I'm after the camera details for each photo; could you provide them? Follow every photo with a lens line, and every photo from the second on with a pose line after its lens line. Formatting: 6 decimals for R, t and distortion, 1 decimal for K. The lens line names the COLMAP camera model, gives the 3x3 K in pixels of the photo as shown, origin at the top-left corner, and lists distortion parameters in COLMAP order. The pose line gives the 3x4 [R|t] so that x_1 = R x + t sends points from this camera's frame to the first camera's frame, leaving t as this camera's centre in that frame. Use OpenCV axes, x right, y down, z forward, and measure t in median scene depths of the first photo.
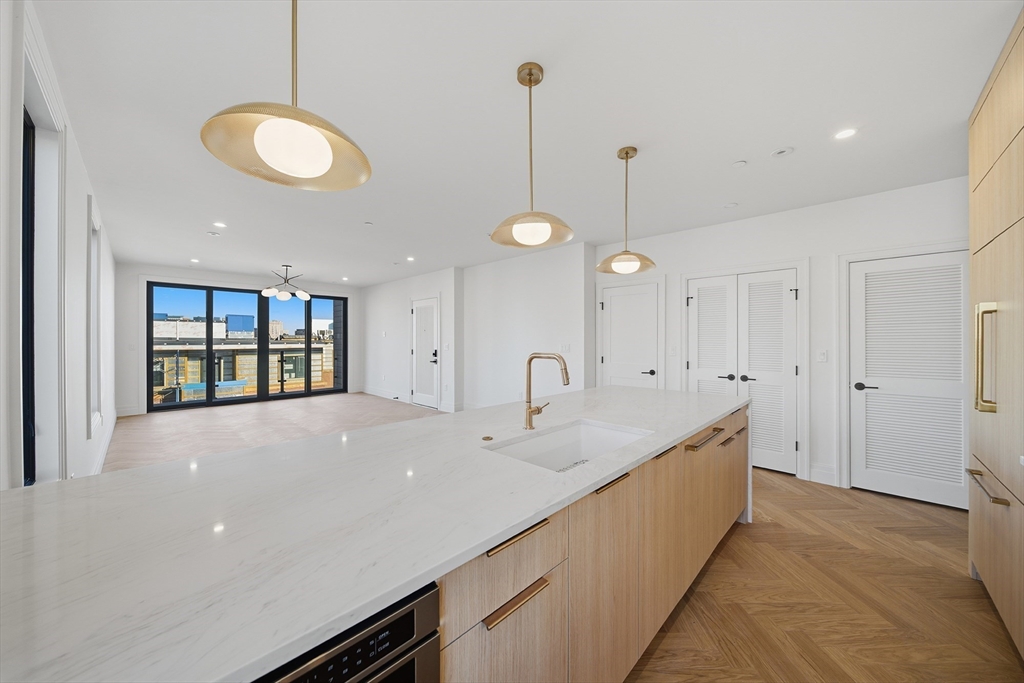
lens RADIAL K [[358.0, 0, 512.2], [0, 358.0, 338.7], [0, 0, 1]] dist [-0.000120, -0.000422]
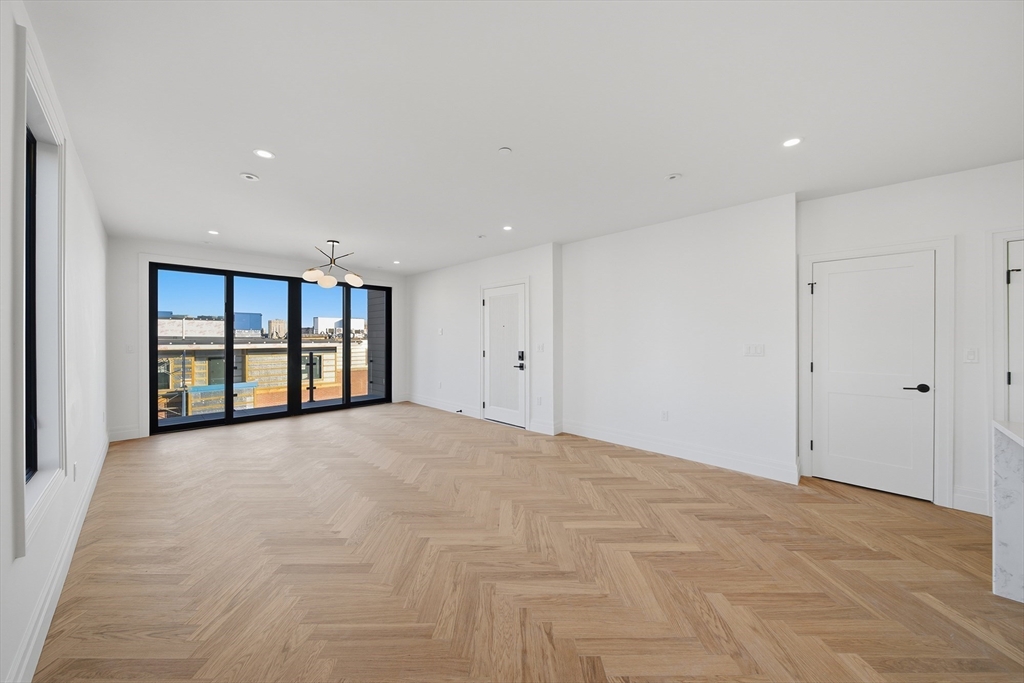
lens RADIAL K [[358.0, 0, 512.2], [0, 358.0, 336.3], [0, 0, 1]] dist [-0.000120, -0.000422]
pose [[0.999975, -0.002561, -0.006532, -0.175114], [0.002551, 0.999995, -0.001585, -0.000370], [0.006536, 0.001568, 0.999977, 0.174736]]
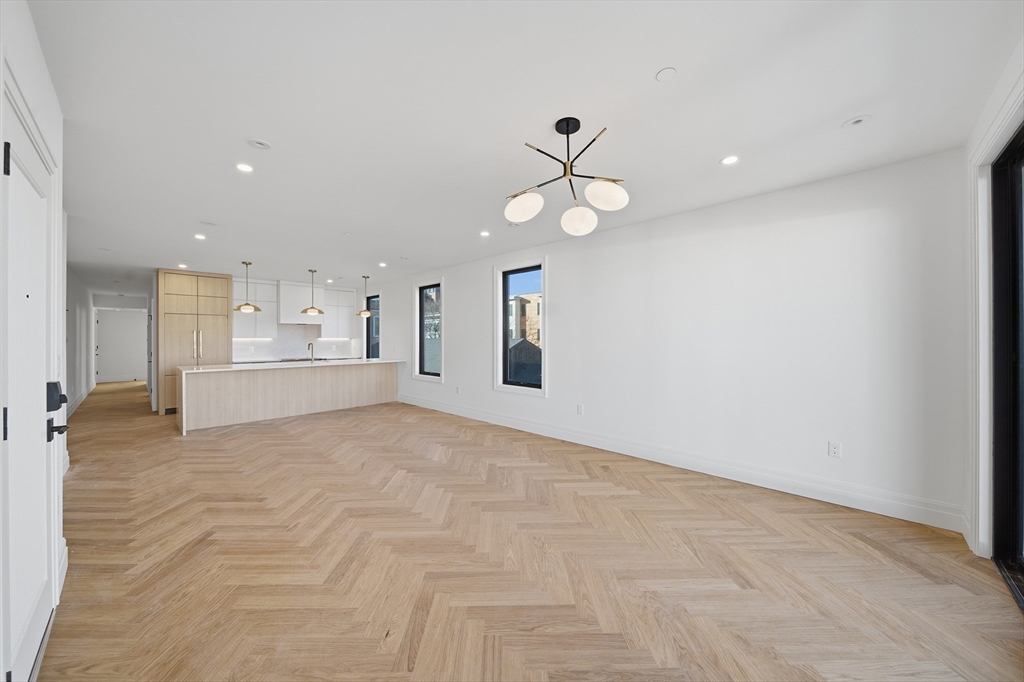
lens RADIAL K [[358.0, 0, 510.7], [0, 358.0, 341.8], [0, 0, 1]] dist [-0.000120, -0.000422]
pose [[-0.999998, -0.000323, 0.002190, -0.408958], [-0.000311, 0.999985, 0.005398, 0.000383], [-0.002192, 0.005397, -0.999983, 0.950462]]
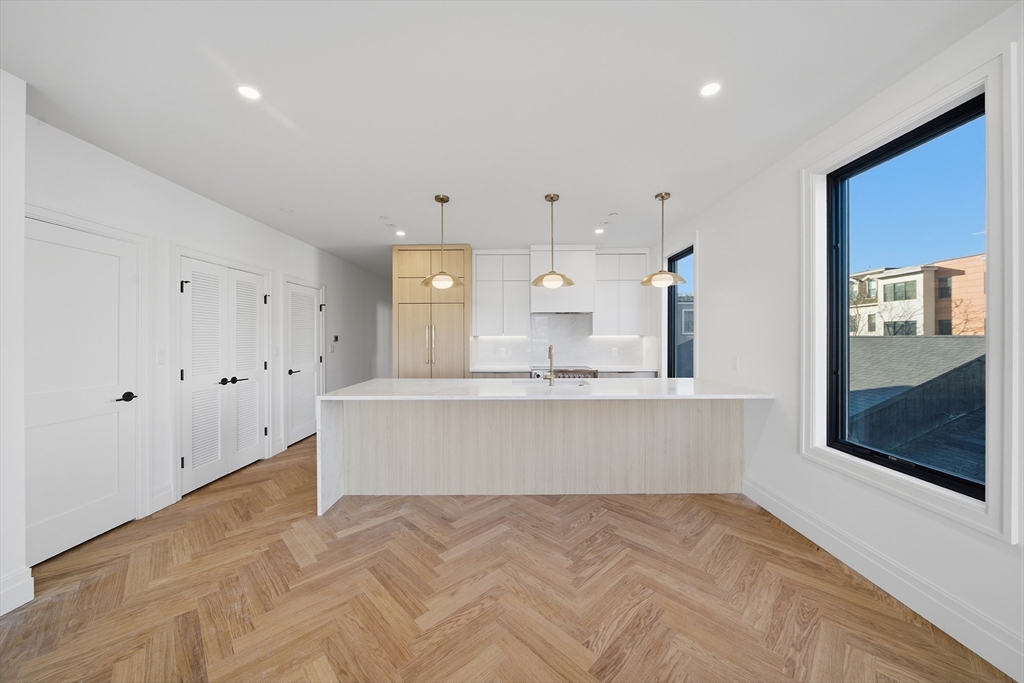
lens RADIAL K [[358.0, 0, 513.2], [0, 358.0, 337.9], [0, 0, 1]] dist [-0.000120, -0.000422]
pose [[-0.687436, -0.000201, 0.726244, -0.228722], [-0.000128, 1.000000, 0.000156, -0.000377], [-0.726244, 0.000014, -0.687437, 0.475454]]
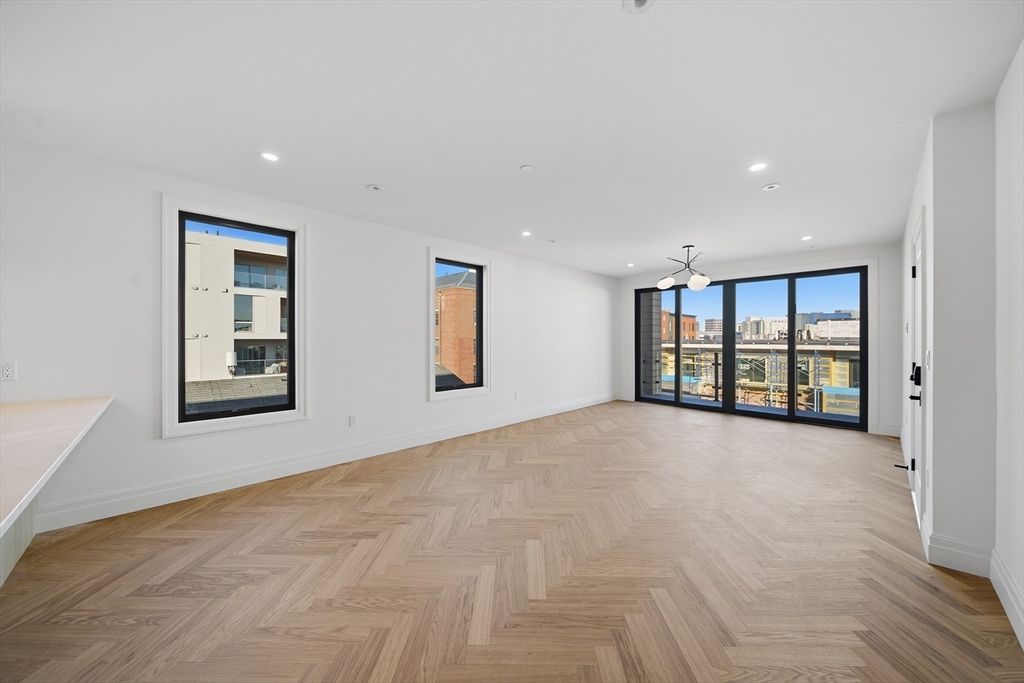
lens RADIAL K [[358.0, 0, 514.4], [0, 358.0, 342.3], [0, 0, 1]] dist [-0.000120, -0.000422]
pose [[-0.026625, 0.008233, -0.999612, 0.124647], [0.002044, 0.999964, 0.008181, 0.001402], [0.999643, -0.001825, -0.026641, 0.451714]]
